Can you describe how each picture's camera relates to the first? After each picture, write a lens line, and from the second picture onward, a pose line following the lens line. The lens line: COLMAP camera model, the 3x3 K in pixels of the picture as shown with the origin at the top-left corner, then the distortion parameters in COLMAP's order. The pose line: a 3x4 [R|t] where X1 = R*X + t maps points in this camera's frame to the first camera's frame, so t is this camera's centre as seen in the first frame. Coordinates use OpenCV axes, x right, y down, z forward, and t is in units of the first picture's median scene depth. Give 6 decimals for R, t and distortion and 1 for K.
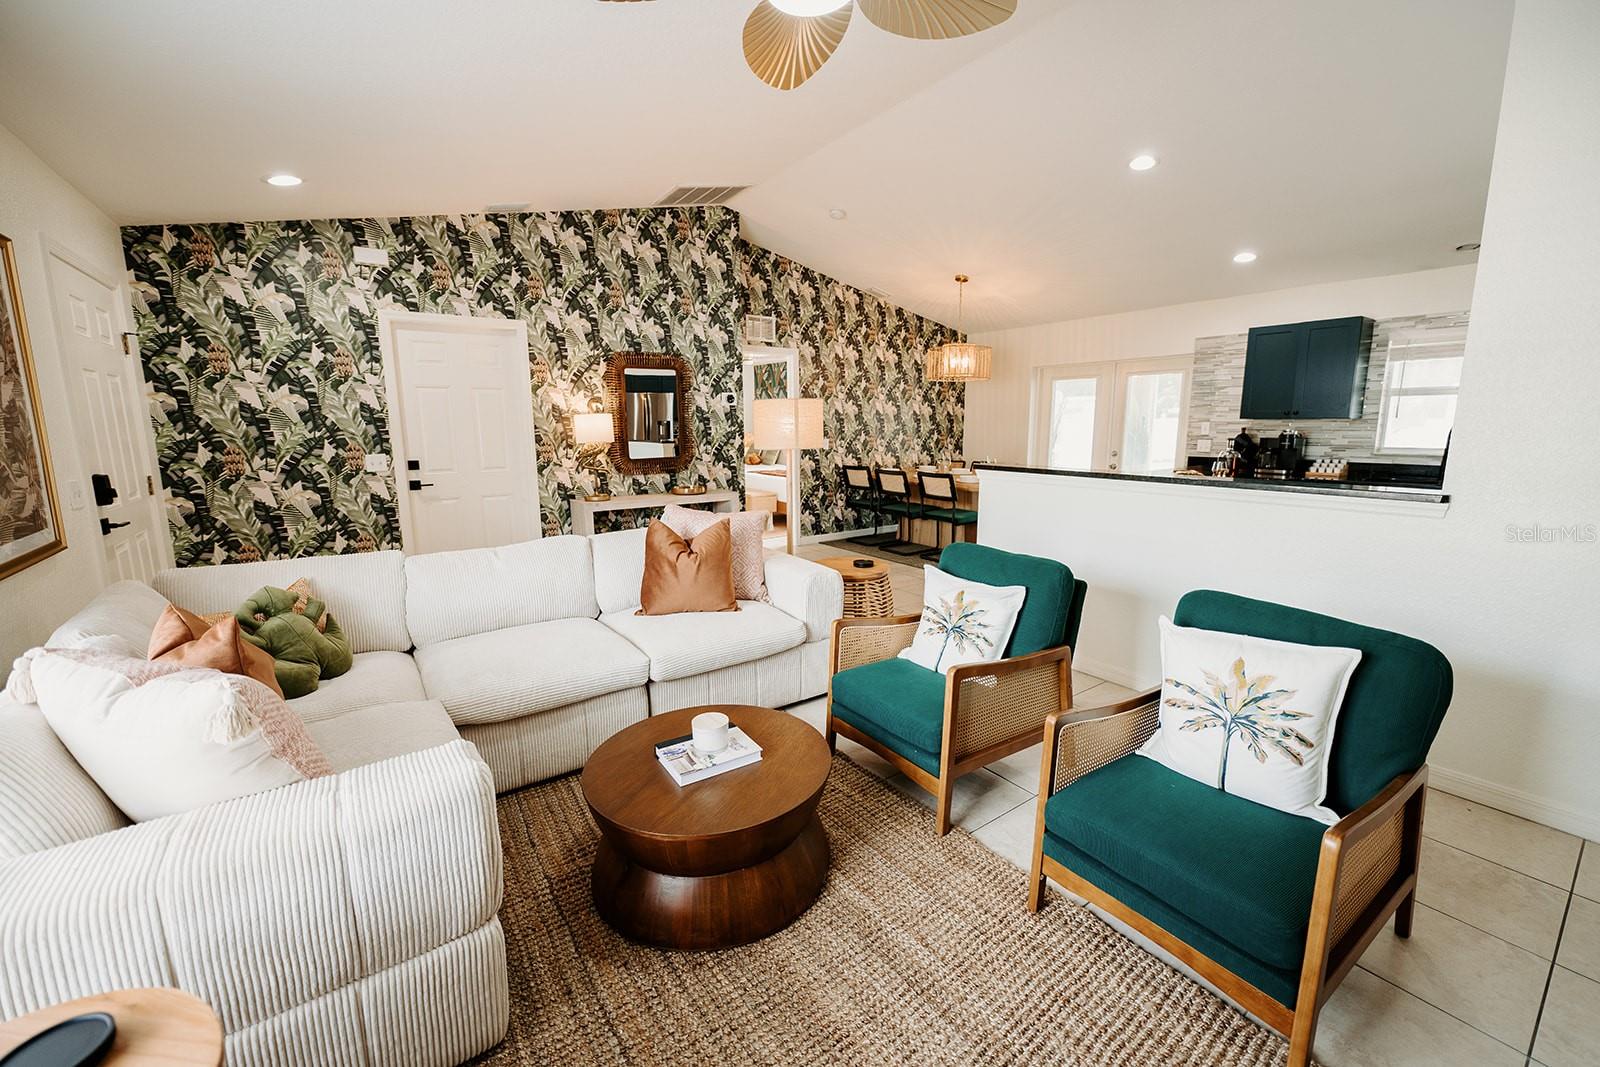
lens RADIAL K [[639.1, 0, 808.6], [0, 639.1, 525.8], [0, 0, 1]] dist [-0.006976, -0.000377]
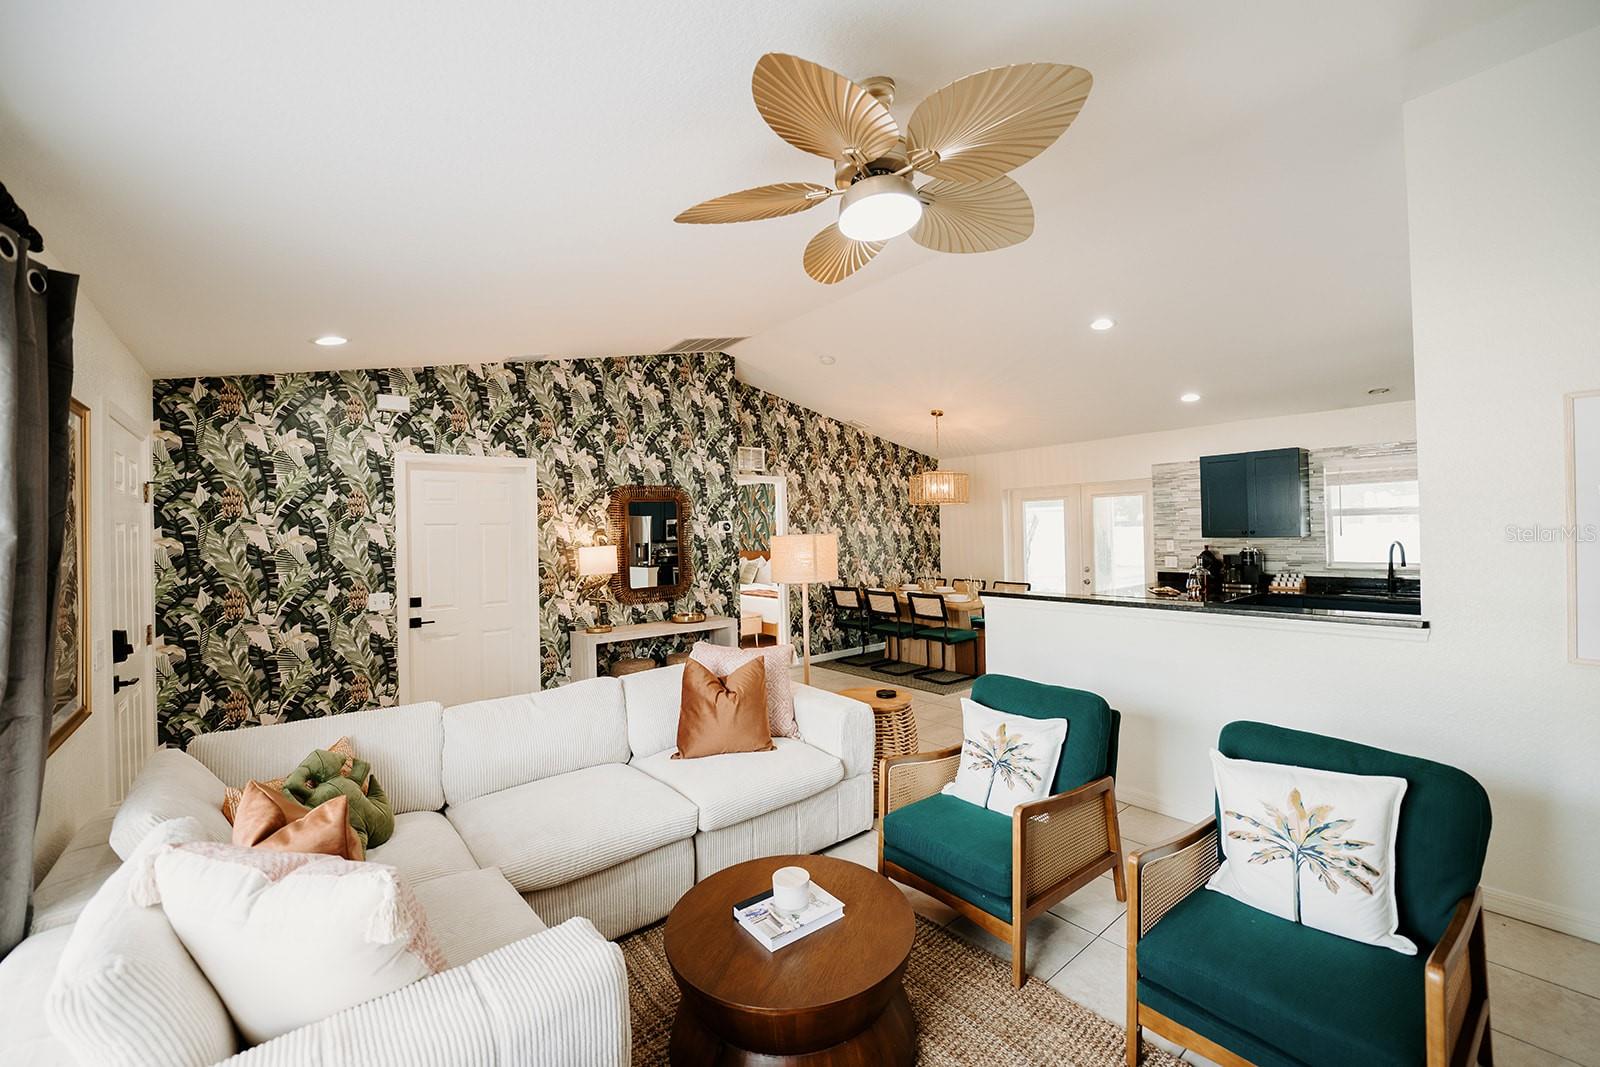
lens RADIAL K [[639.1, 0, 809.0], [0, 639.1, 524.9], [0, 0, 1]] dist [-0.006976, -0.000377]
pose [[0.997476, -0.016550, 0.069052, -0.082221], [0.028231, 0.984728, -0.171798, -0.027896], [-0.065154, 0.173314, 0.982709, -0.032653]]
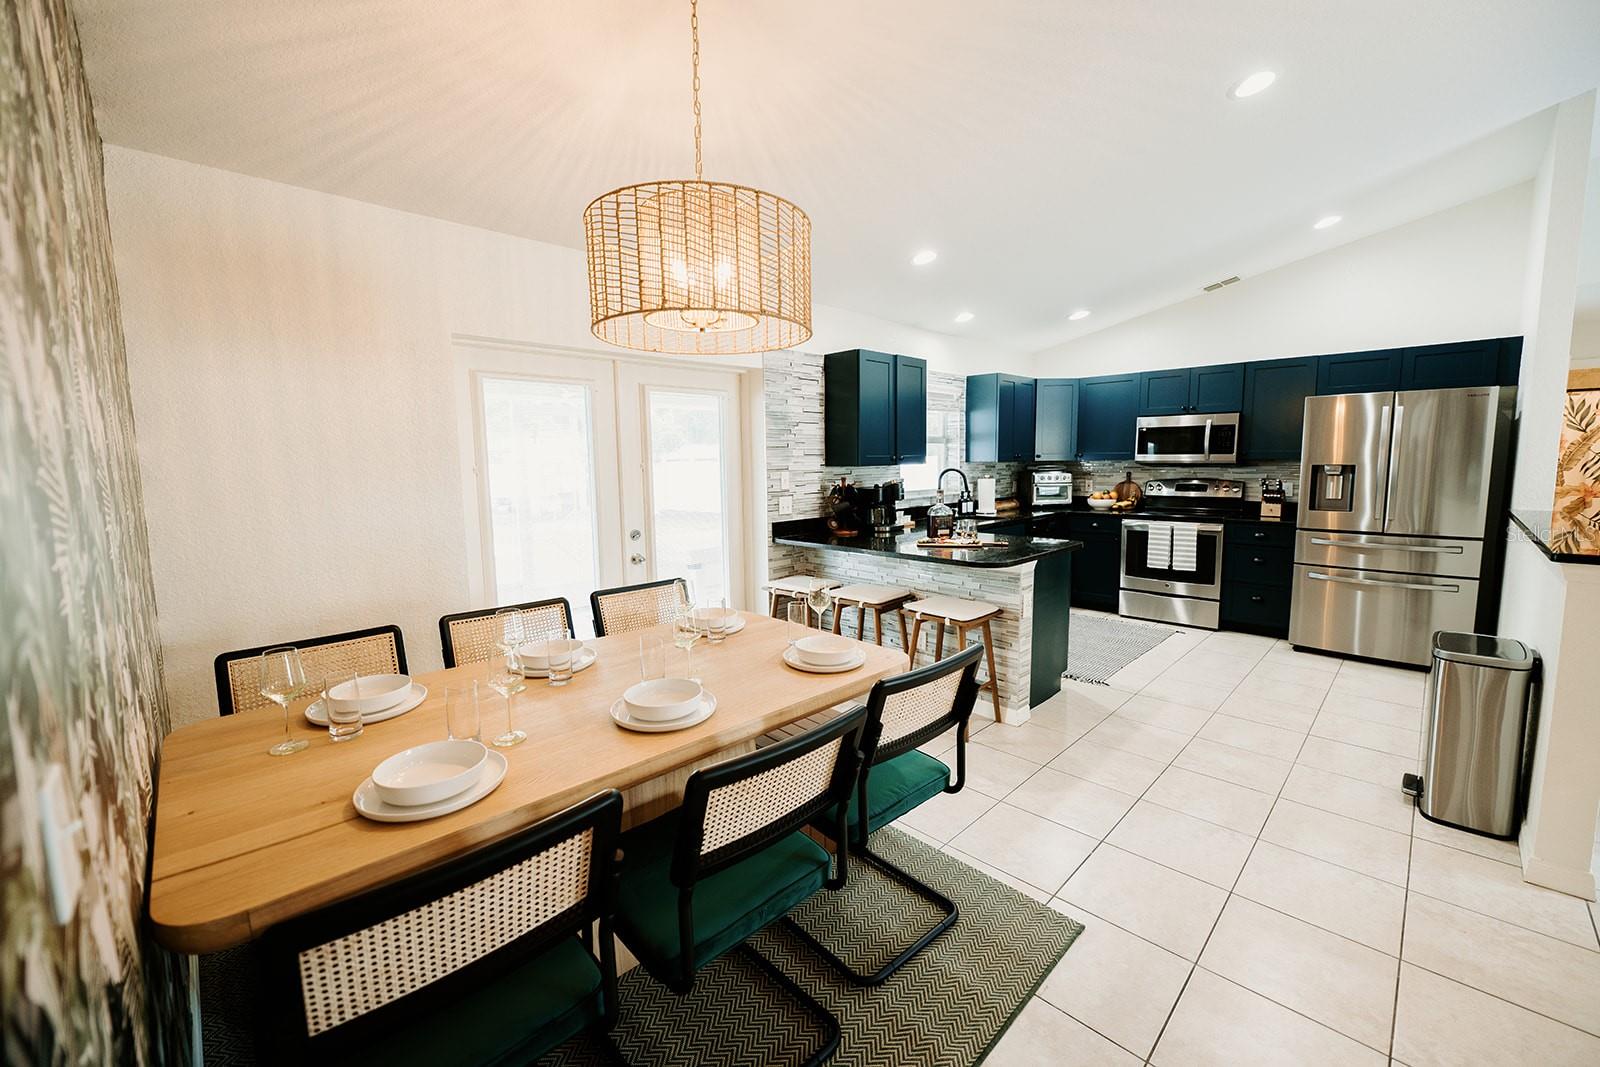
lens RADIAL K [[639.1, 0, 803.7], [0, 639.1, 527.4], [0, 0, 1]] dist [-0.006976, -0.000377]
pose [[-0.171545, -0.097857, 0.980304, -0.093836], [0.174186, 0.976365, 0.127945, -0.262208], [-0.969655, 0.192704, -0.150445, 1.524245]]
